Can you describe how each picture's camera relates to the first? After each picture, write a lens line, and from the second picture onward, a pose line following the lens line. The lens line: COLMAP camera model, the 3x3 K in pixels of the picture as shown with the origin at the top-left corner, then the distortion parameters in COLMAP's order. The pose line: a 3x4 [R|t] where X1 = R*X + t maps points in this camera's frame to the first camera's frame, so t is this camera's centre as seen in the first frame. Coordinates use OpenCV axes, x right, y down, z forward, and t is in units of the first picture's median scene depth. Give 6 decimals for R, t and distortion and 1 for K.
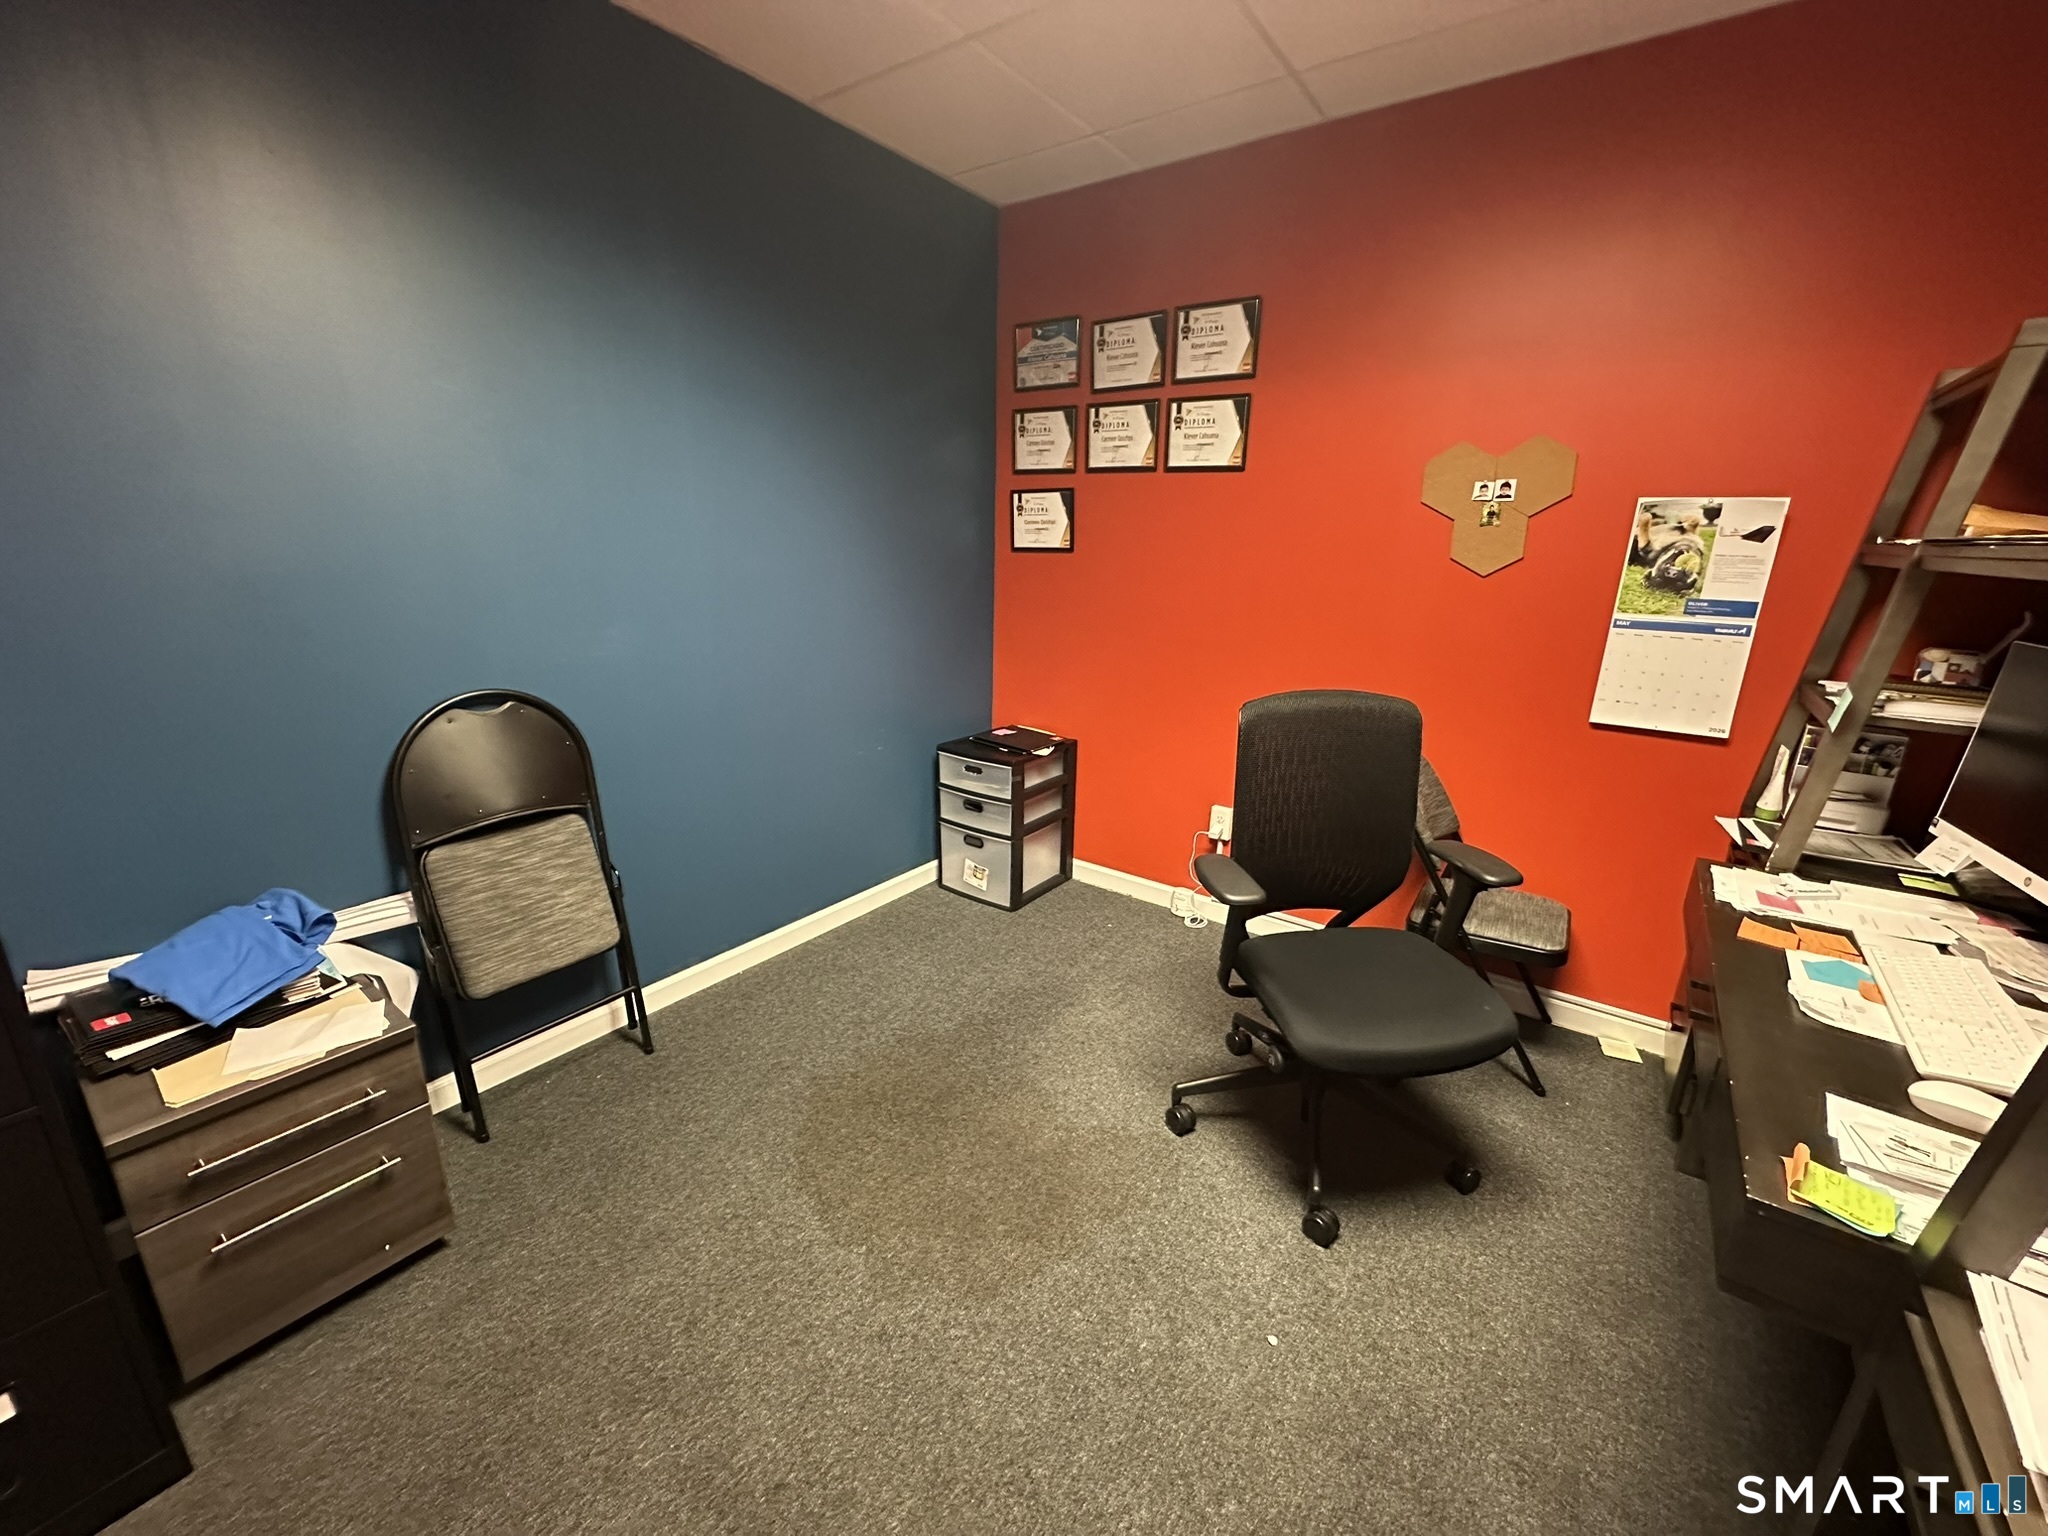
lens RADIAL K [[823.5, 0, 1022.7], [0, 823.5, 765.7], [0, 0, 1]] dist [-0.000768, 0.000499]
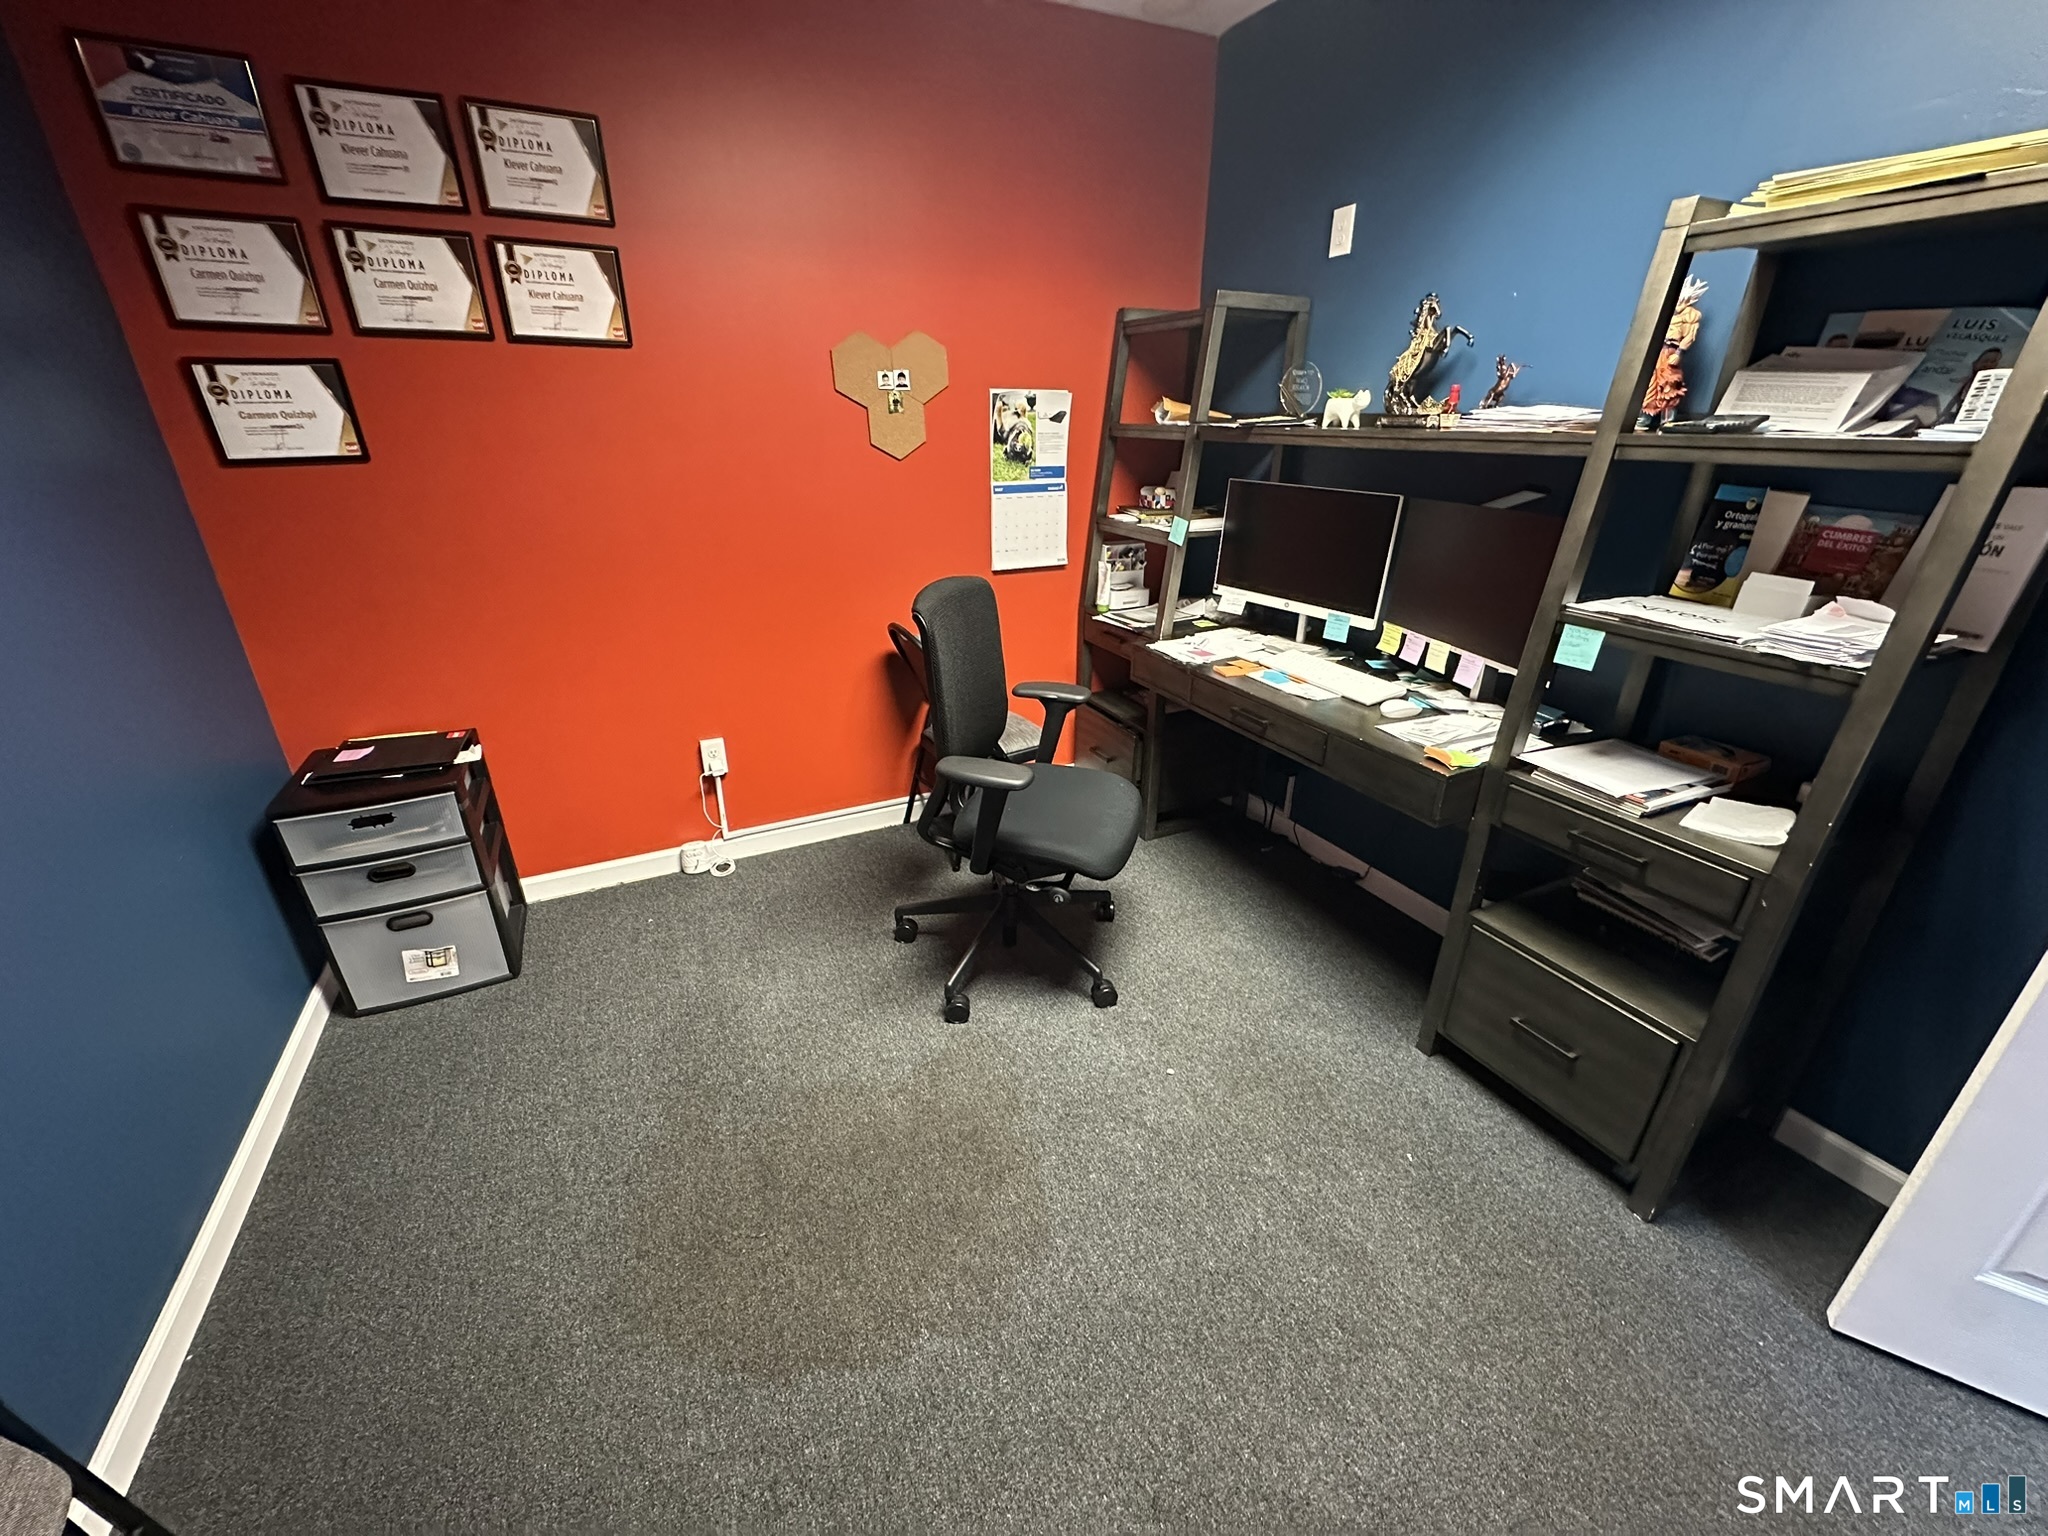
lens RADIAL K [[823.5, 0, 1022.7], [0, 823.5, 765.7], [0, 0, 1]] dist [-0.000768, 0.000499]
pose [[0.457328, -0.368573, 0.809324, -0.376063], [0.250707, 0.926592, 0.280310, -0.100088], [-0.853227, 0.074710, 0.516160, 0.264266]]
